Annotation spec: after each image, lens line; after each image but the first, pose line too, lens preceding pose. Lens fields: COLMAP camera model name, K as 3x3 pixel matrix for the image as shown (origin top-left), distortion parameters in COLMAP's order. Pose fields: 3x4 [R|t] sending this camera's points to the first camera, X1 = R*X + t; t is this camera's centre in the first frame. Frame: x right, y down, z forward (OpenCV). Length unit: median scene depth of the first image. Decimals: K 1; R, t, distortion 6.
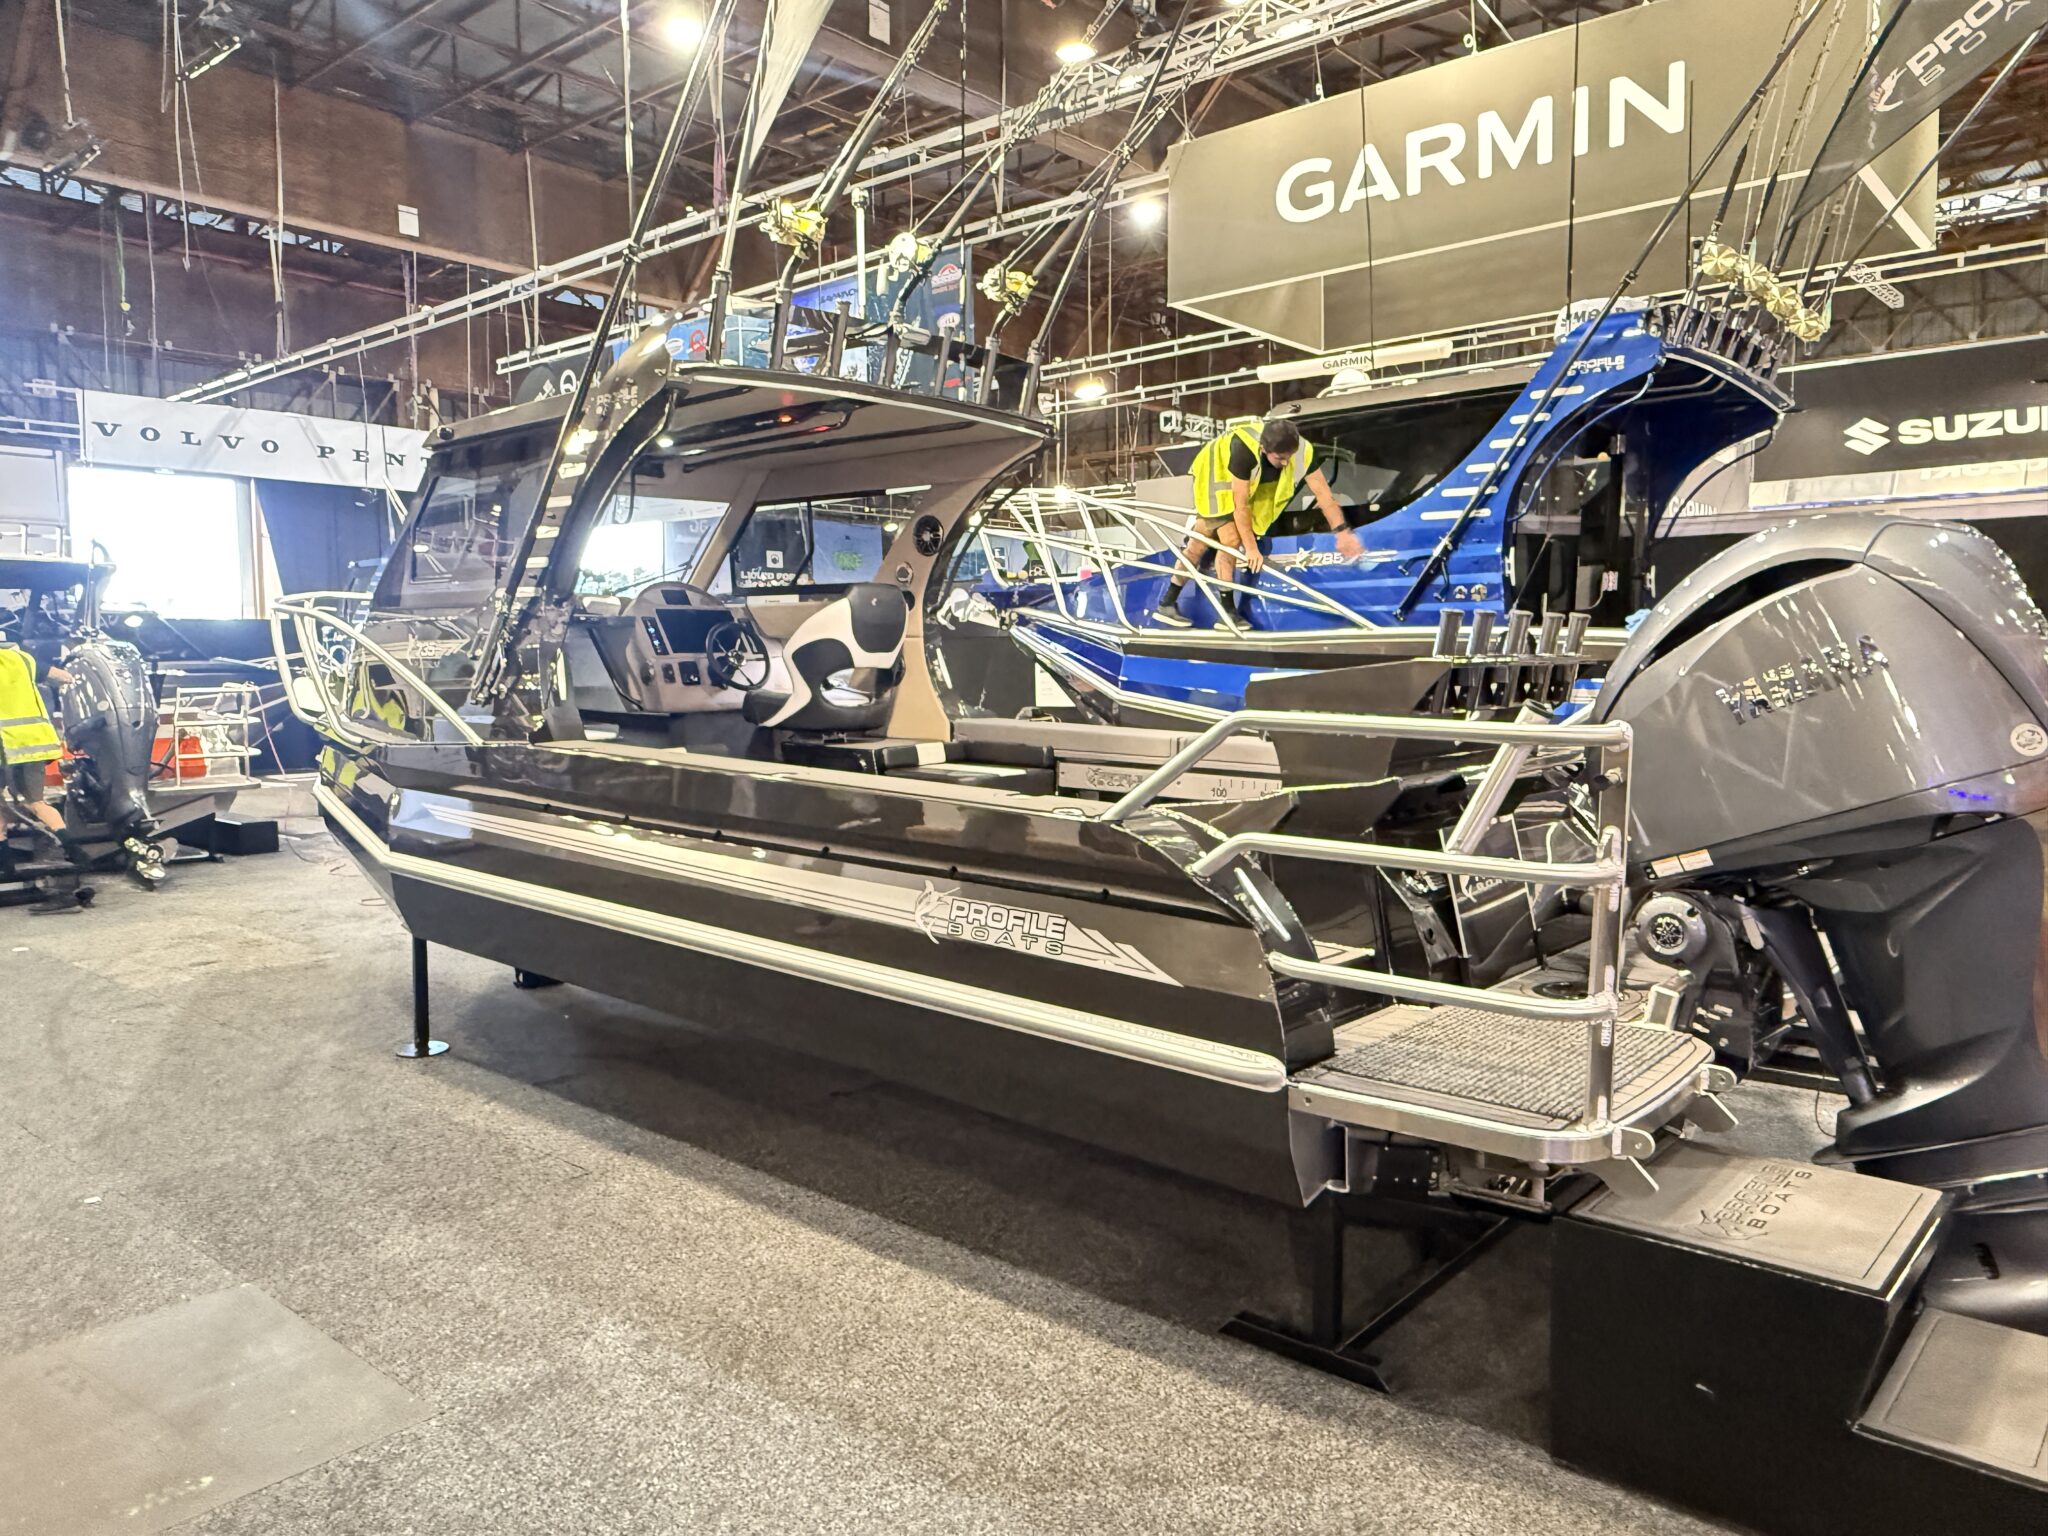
lens RADIAL K [[1416.3, 0, 1028.4], [0, 1416.3, 781.3], [0, 0, 1]] dist [0.000277, 0.002442]
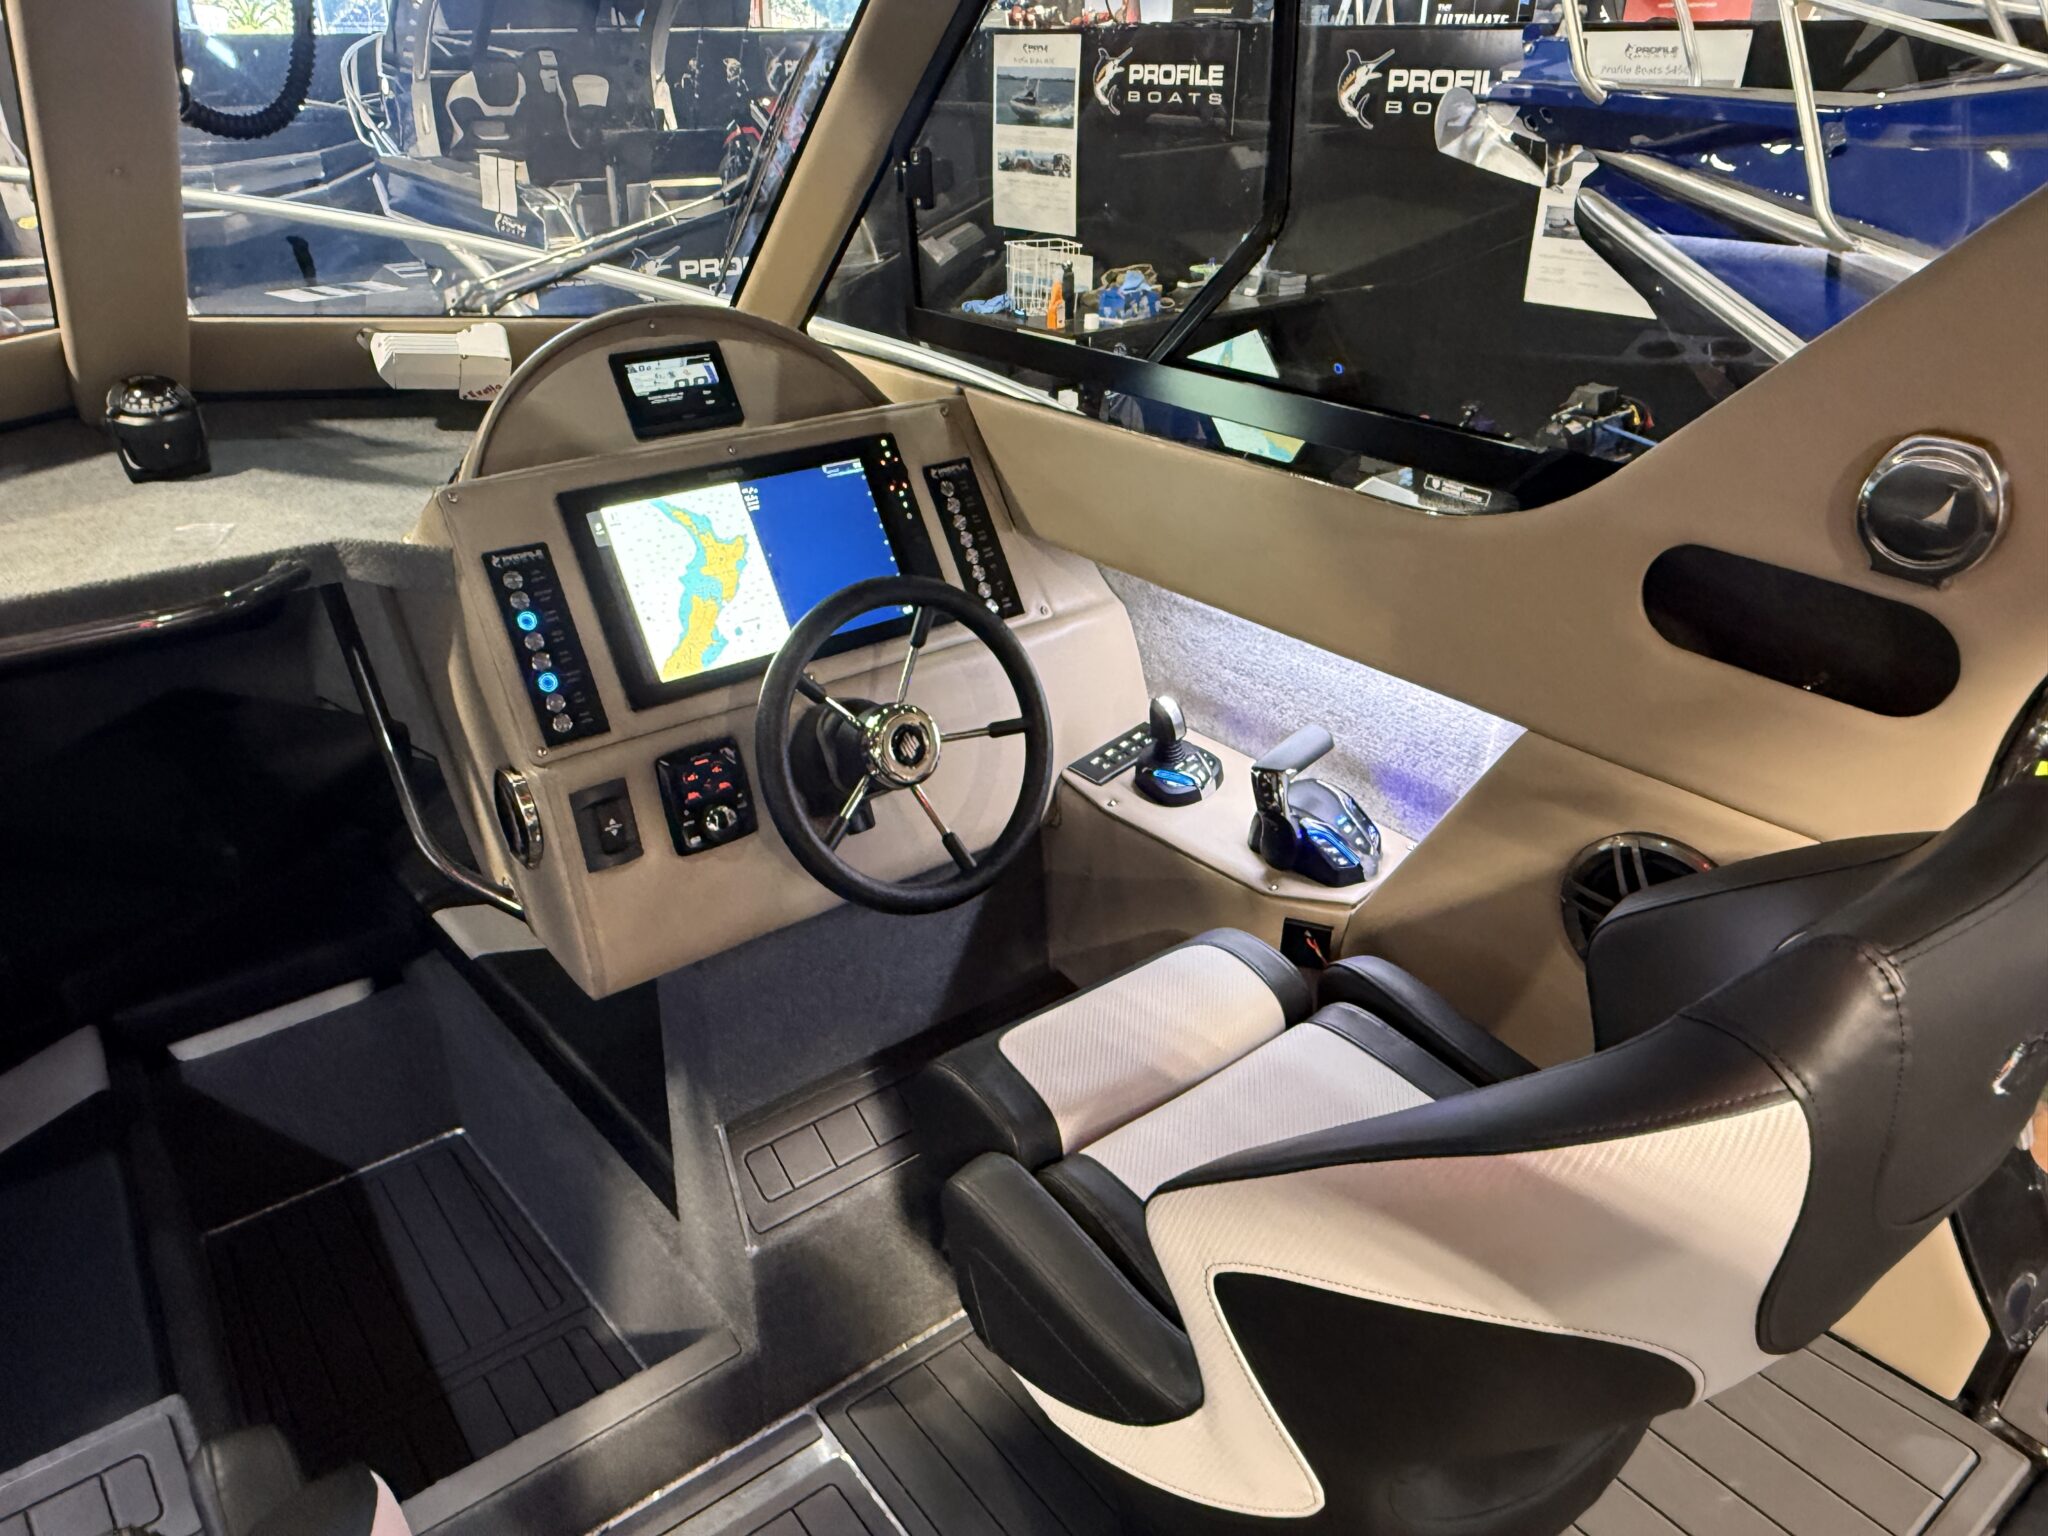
lens RADIAL K [[1427.3, 0, 999.8], [0, 1427.3, 774.8], [0, 0, 1]] dist [-0.003384, 0.000200]
pose [[0.981078, 0.097416, -0.167322, -0.144784], [-0.026236, 0.923120, 0.383615, -0.161594], [0.191829, -0.371966, 0.908209, 0.755165]]
